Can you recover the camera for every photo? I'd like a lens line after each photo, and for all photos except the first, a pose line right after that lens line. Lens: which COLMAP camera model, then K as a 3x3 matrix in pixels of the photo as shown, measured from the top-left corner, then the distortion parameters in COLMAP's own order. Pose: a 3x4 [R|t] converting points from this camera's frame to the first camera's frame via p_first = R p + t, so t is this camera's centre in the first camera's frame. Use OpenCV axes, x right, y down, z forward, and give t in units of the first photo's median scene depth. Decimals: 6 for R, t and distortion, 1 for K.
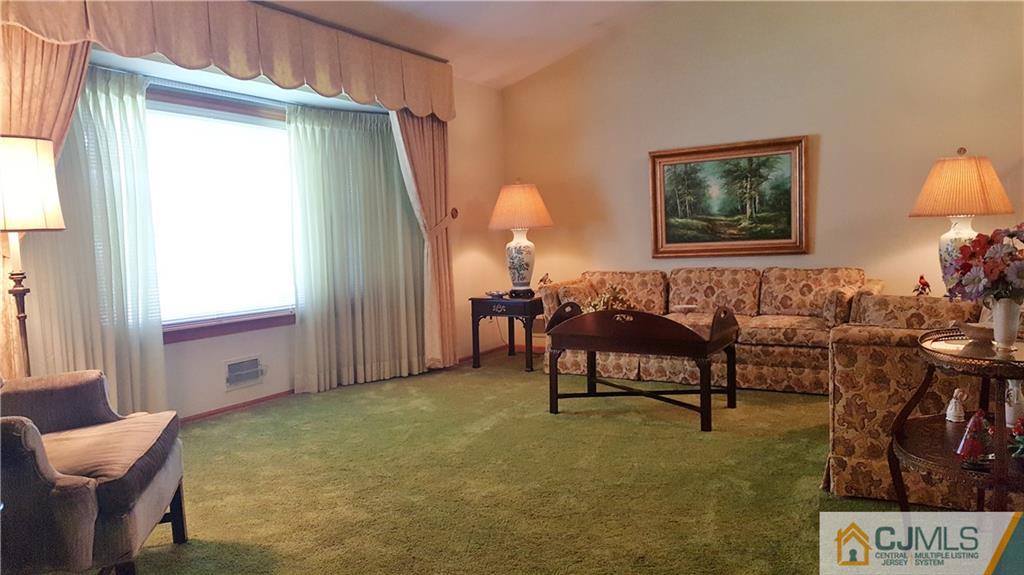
lens RADIAL K [[750.7, 0, 497.7], [0, 750.7, 304.0], [0, 0, 1]] dist [0.128981, -0.205317]
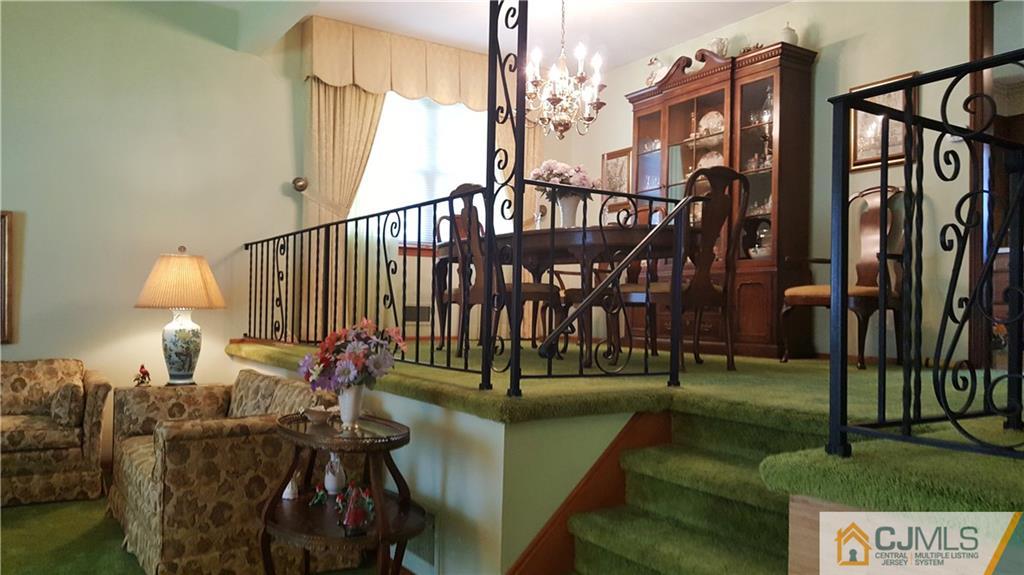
lens RADIAL K [[750.7, 0, 497.7], [0, 750.7, 304.0], [0, 0, 1]] dist [0.128981, -0.205317]
pose [[0.457566, 0.038948, 0.888322, -0.130636], [0.057181, 0.995683, -0.073109, -0.015139], [-0.887335, 0.084247, 0.453364, 0.099283]]
